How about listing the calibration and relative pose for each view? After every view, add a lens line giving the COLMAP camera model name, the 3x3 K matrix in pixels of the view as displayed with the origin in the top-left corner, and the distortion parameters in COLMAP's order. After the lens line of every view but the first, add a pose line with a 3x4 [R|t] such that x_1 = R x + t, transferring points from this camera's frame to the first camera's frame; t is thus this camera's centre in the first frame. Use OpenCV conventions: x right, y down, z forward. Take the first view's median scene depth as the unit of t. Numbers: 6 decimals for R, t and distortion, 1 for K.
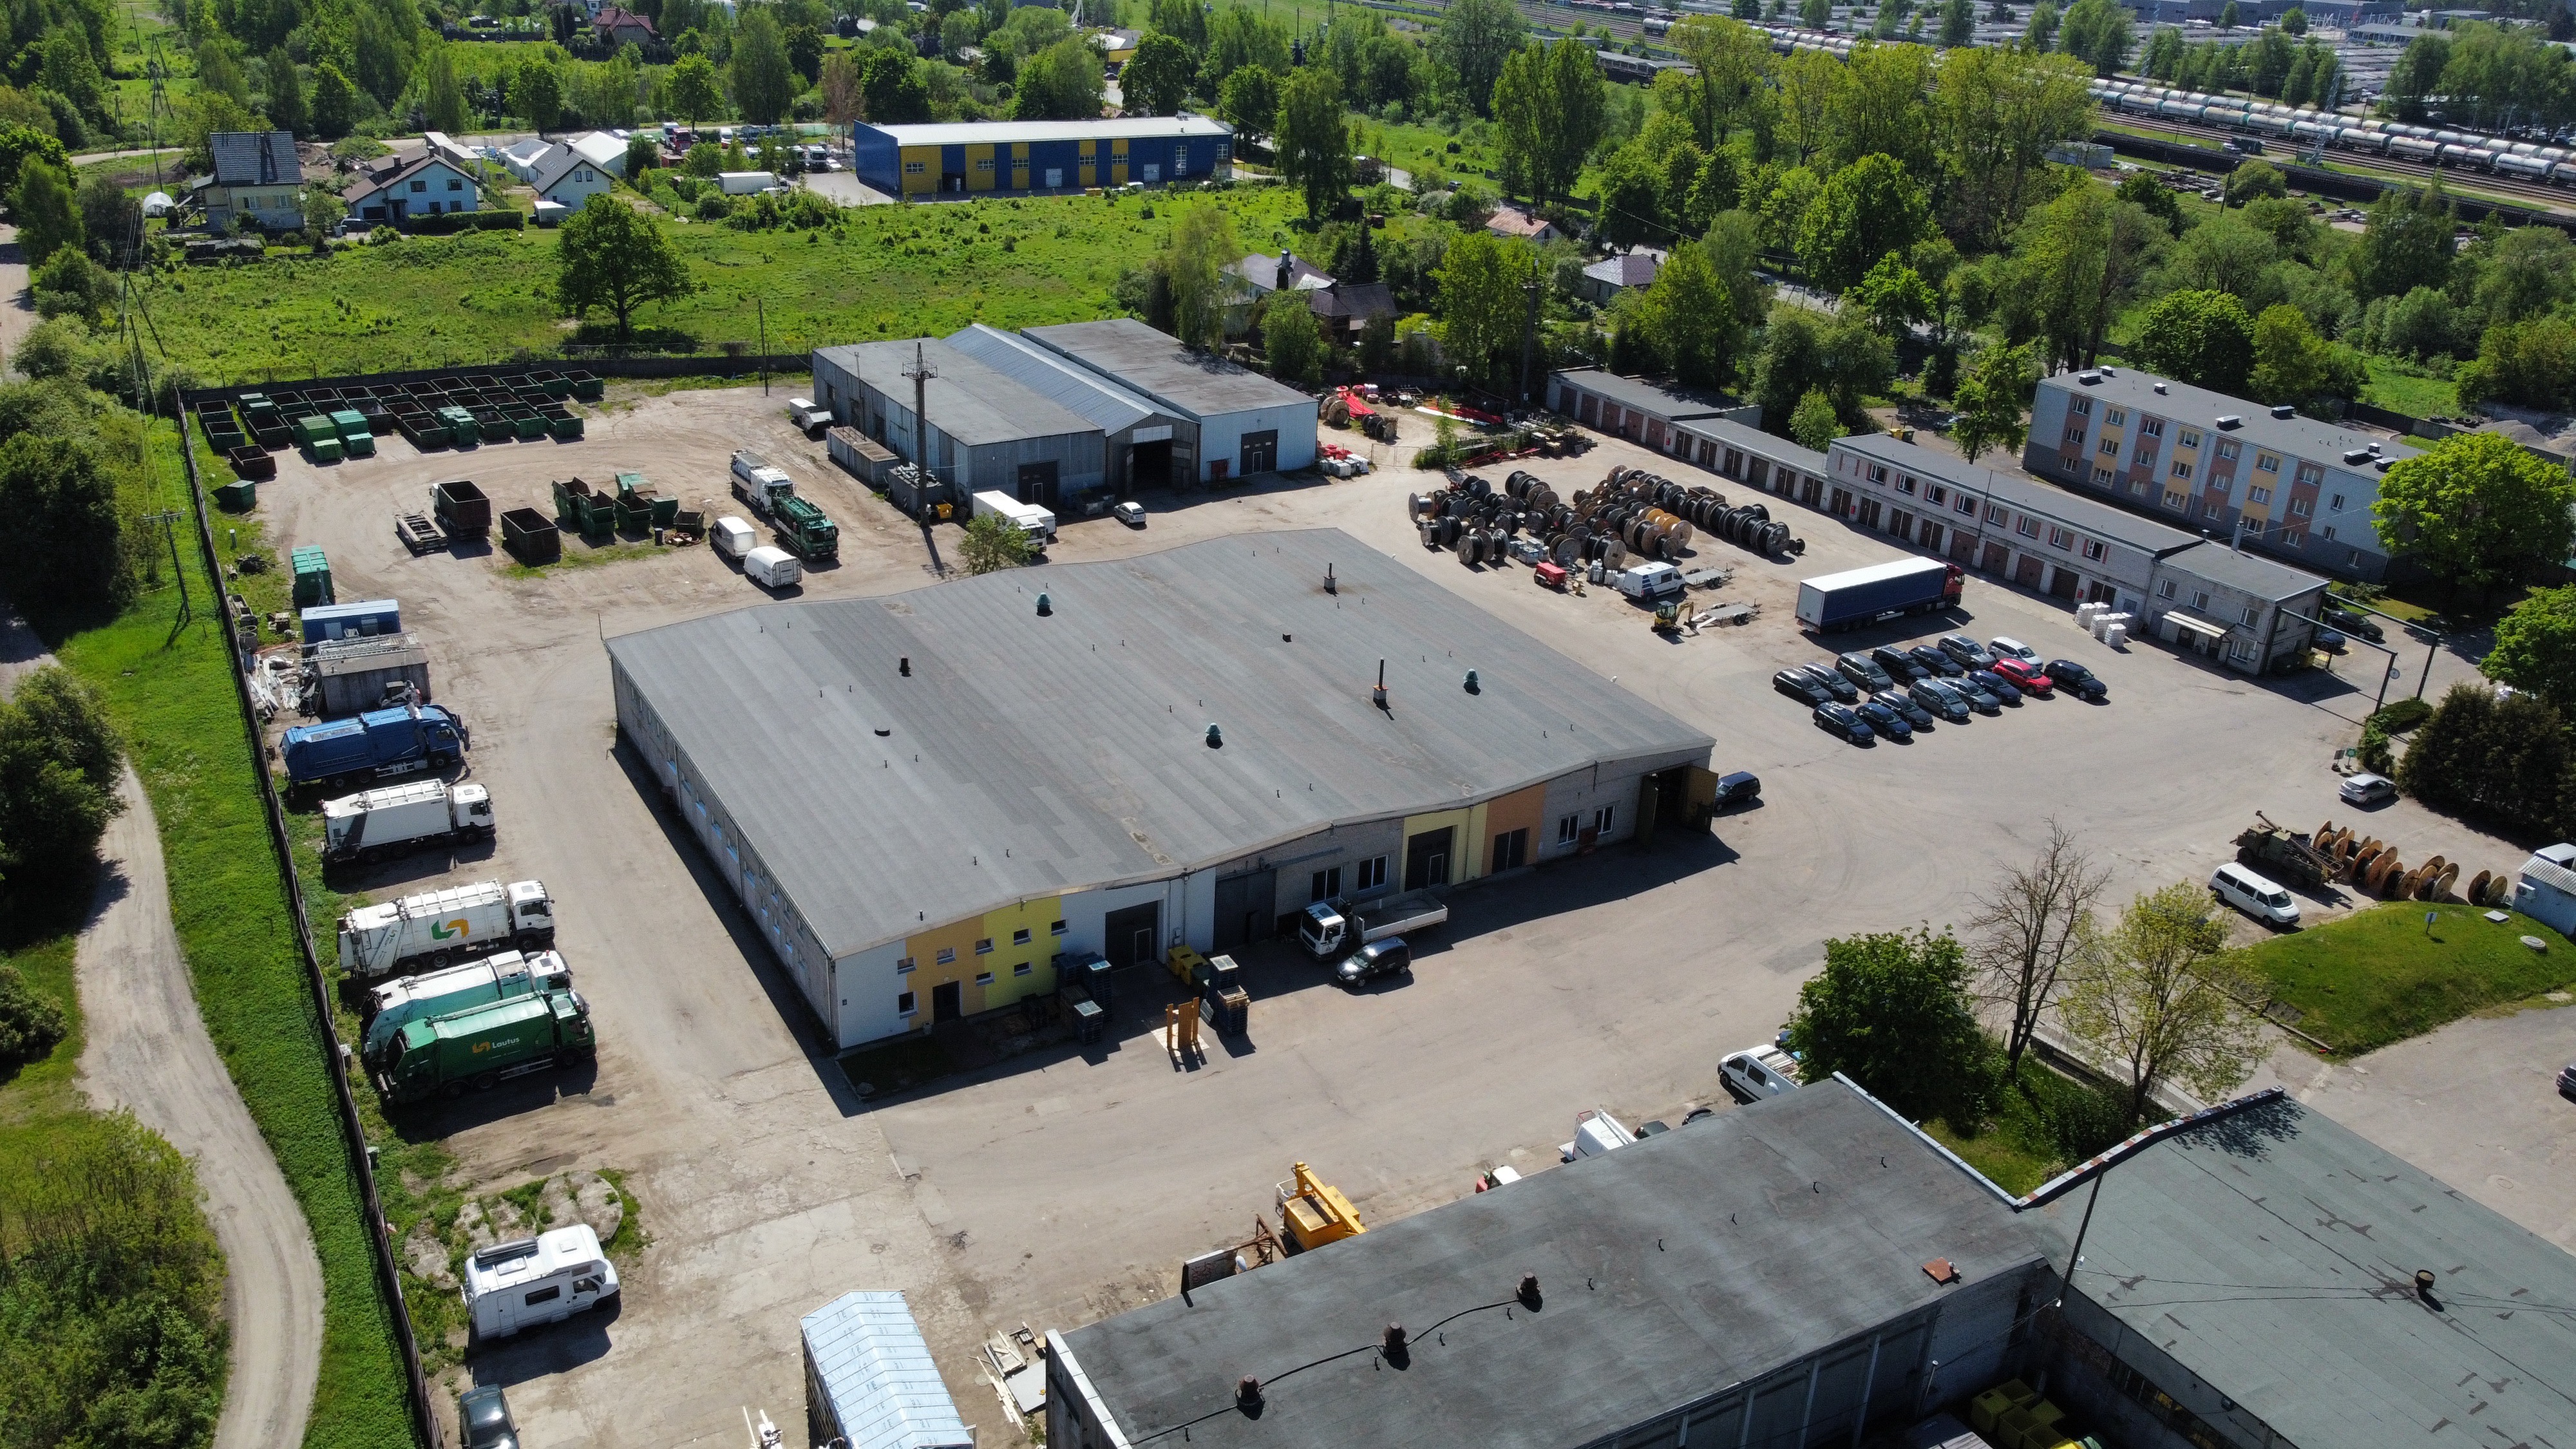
lens RADIAL K [[1956.3, 0, 1285.4], [0, 1956.3, 715.1], [0, 0, 1]] dist [-0.006113, 0.000142]
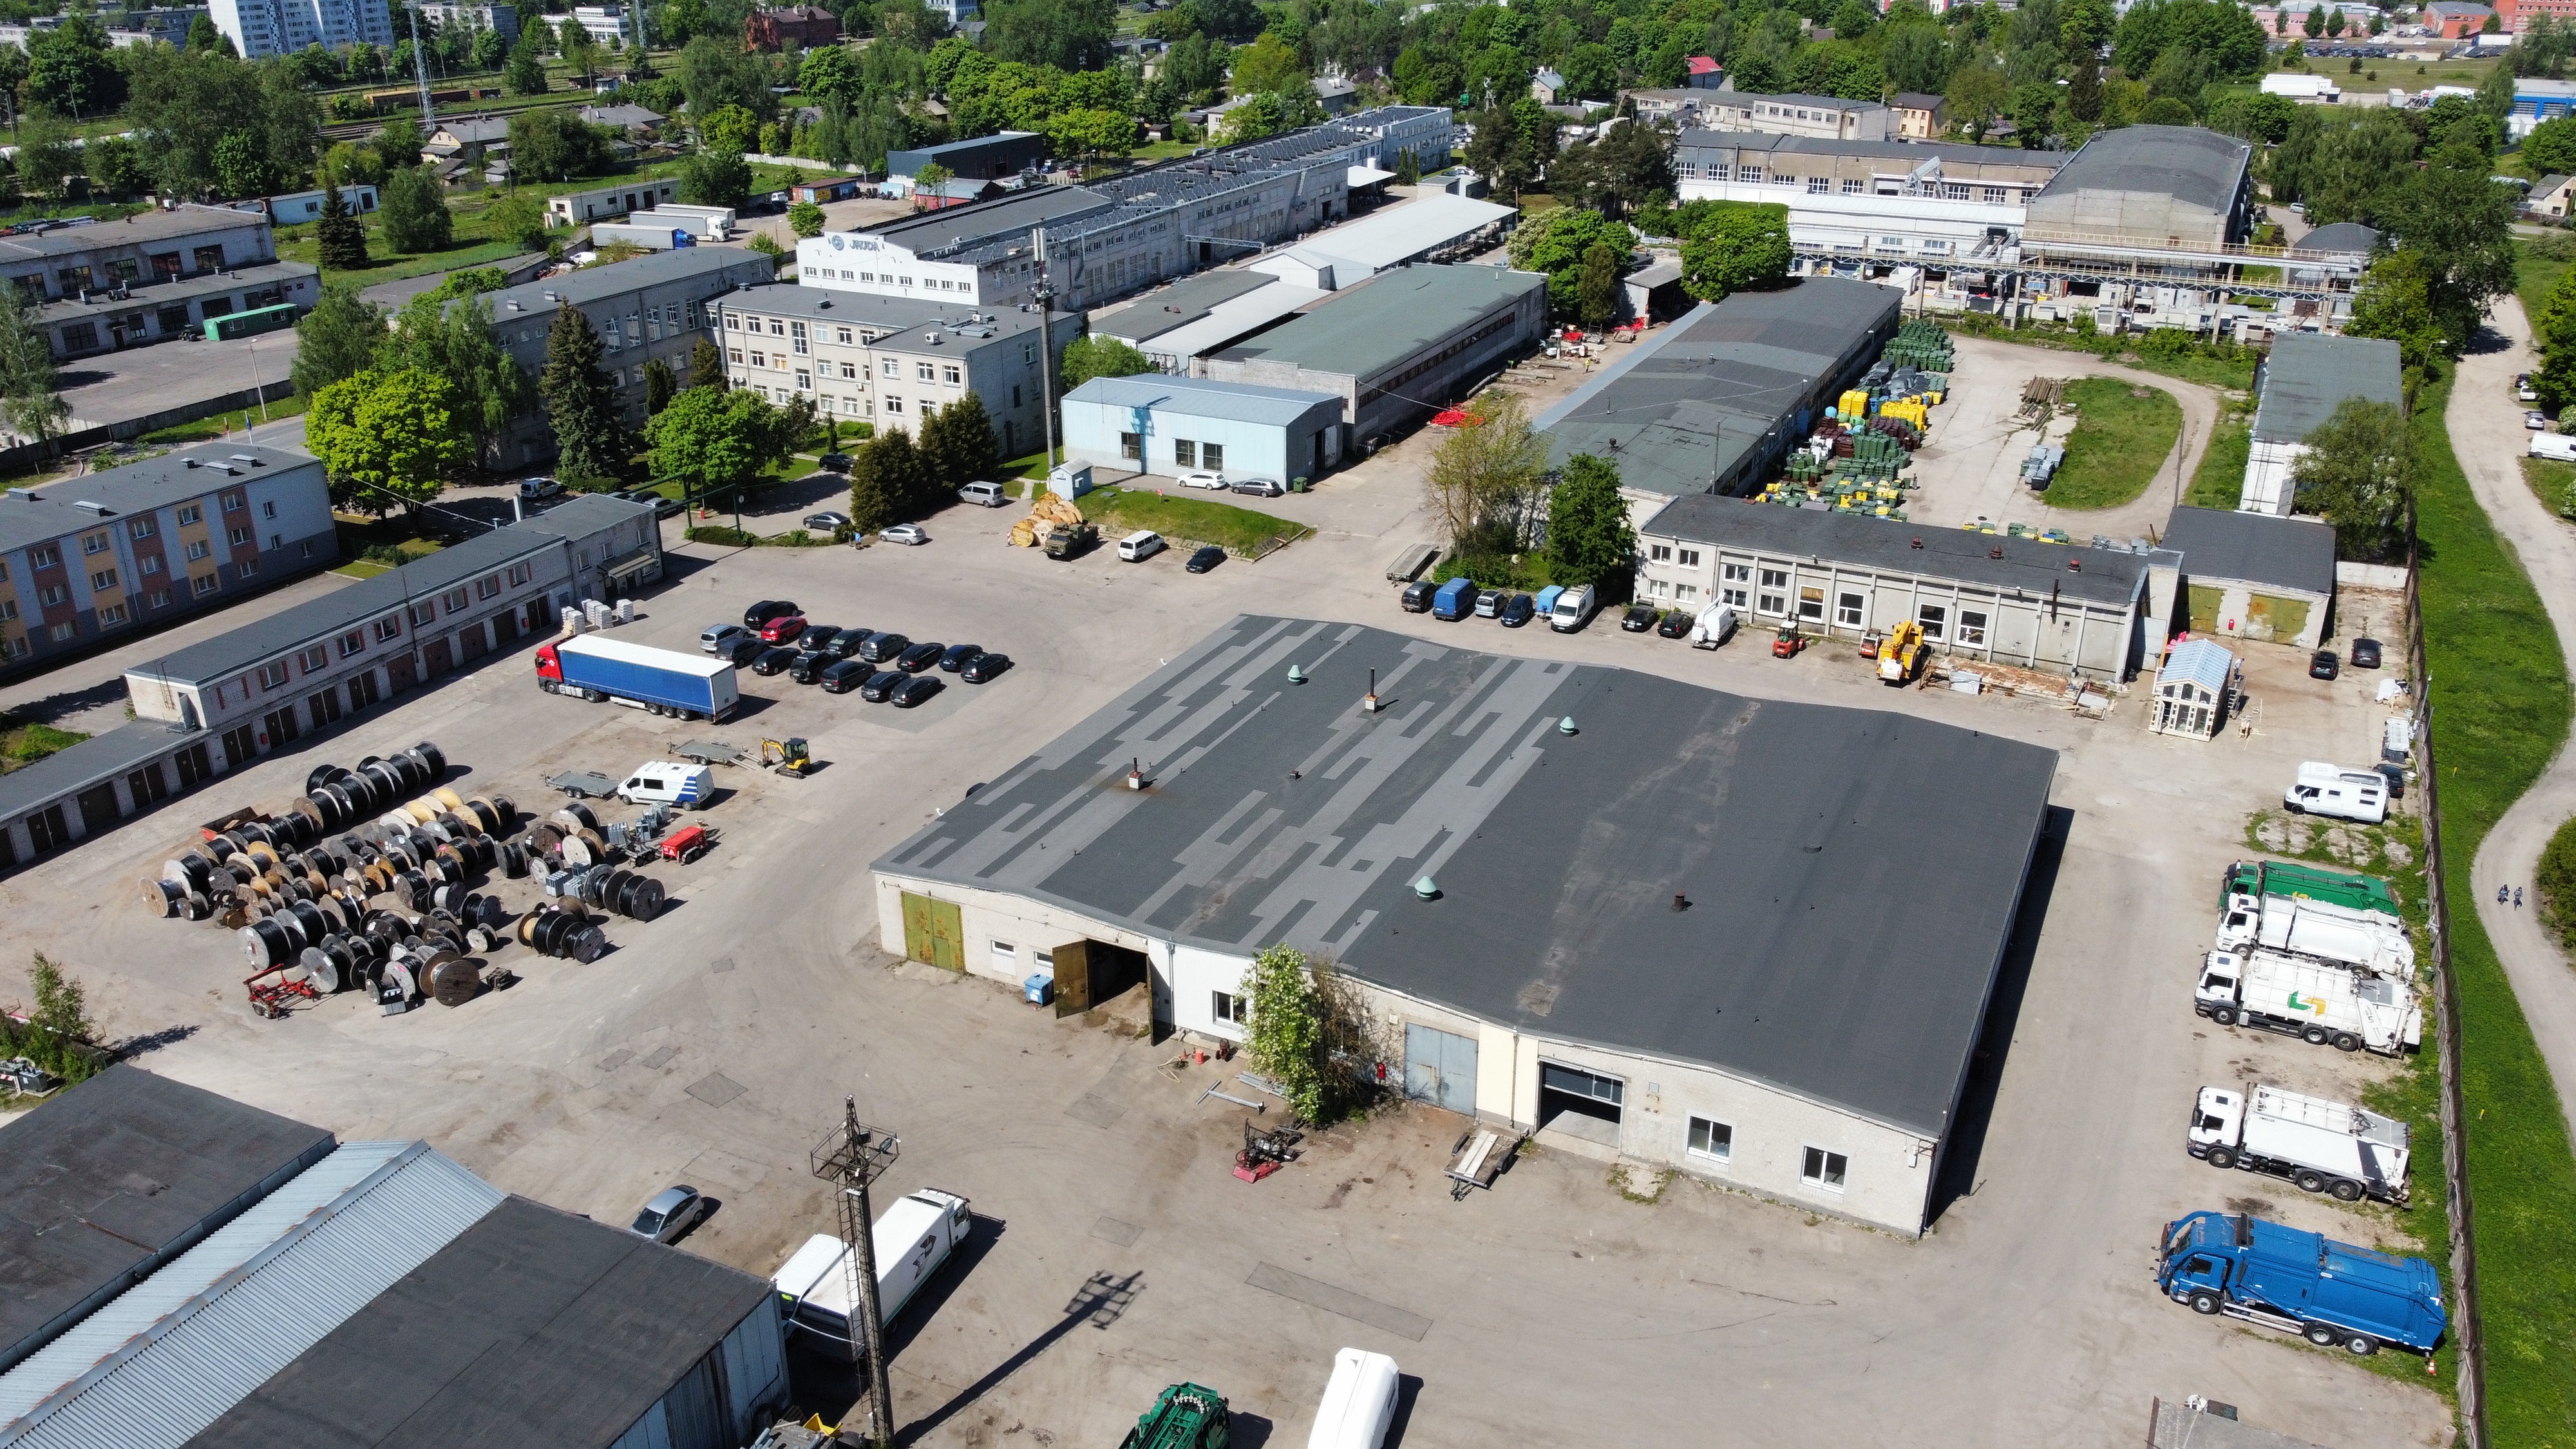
lens RADIAL K [[1956.3, 0, 1285.4], [0, 1956.3, 715.1], [0, 0, 1]] dist [-0.006113, 0.000142]
pose [[-0.539963, -0.370791, 0.755615, -0.477234], [0.324038, 0.736964, 0.593197, -0.428898], [-0.776813, 0.565153, -0.277783, 0.913841]]
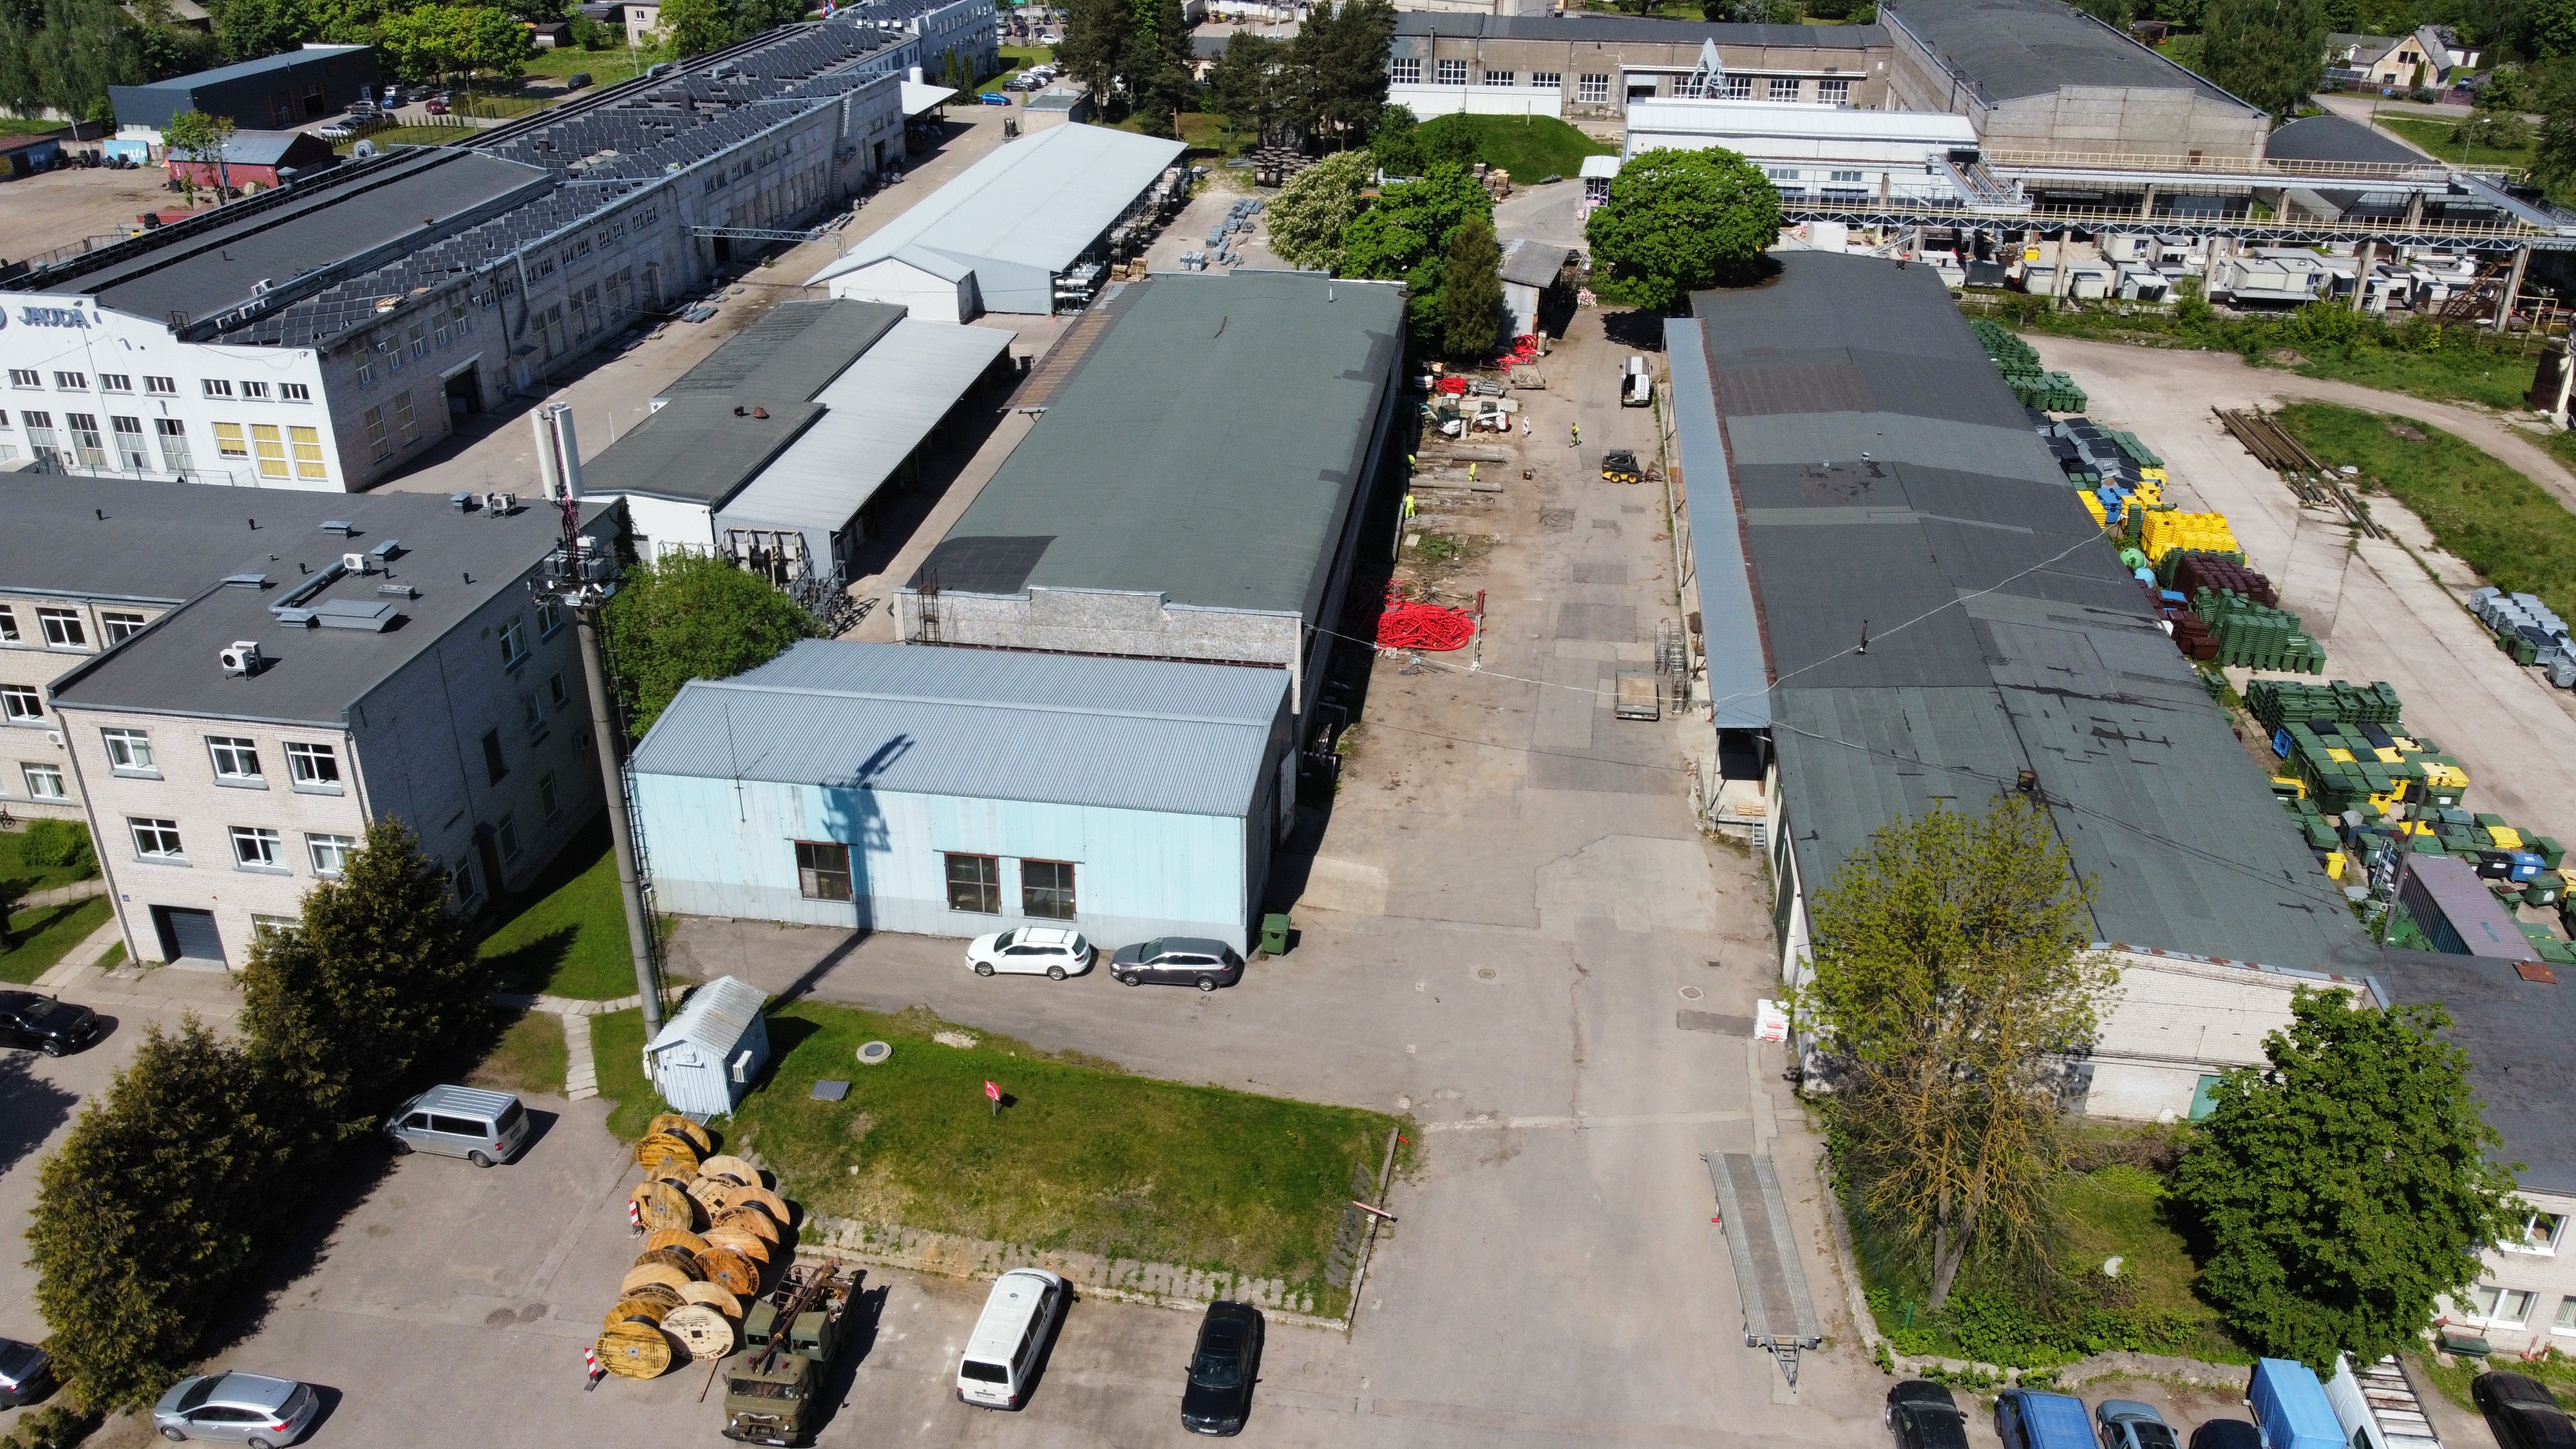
lens RADIAL K [[1956.3, 0, 1285.4], [0, 1956.3, 715.1], [0, 0, 1]] dist [-0.006113, 0.000142]
pose [[-0.772612, -0.326377, 0.544563, 0.142897], [0.222076, 0.664625, 0.713411, -0.233572], [-0.594771, 0.672125, -0.441017, 0.700860]]
